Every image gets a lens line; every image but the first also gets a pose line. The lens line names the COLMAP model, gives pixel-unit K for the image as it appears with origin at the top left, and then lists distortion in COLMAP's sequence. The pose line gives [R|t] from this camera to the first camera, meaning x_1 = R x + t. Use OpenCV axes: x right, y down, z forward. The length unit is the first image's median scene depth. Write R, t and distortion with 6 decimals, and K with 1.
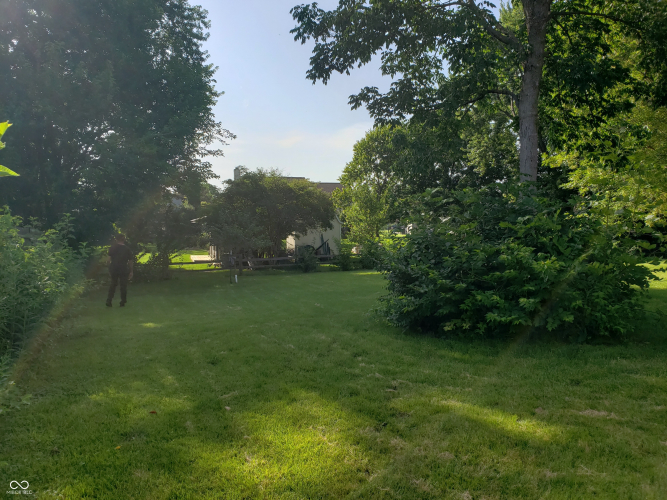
lens RADIAL K [[517.5, 0, 342.9], [0, 517.5, 254.3], [0, 0, 1]] dist [0.027787, -0.007552]
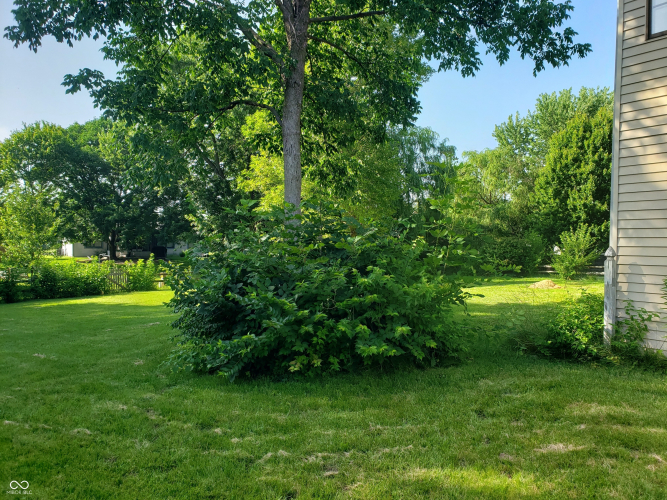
lens RADIAL K [[517.5, 0, 342.9], [0, 517.5, 254.3], [0, 0, 1]] dist [0.027787, -0.007552]
pose [[0.805406, 0.003510, 0.592713, -0.112662], [0.021082, 0.999180, -0.034564, -0.004203], [-0.592348, 0.040333, 0.804672, 0.142703]]
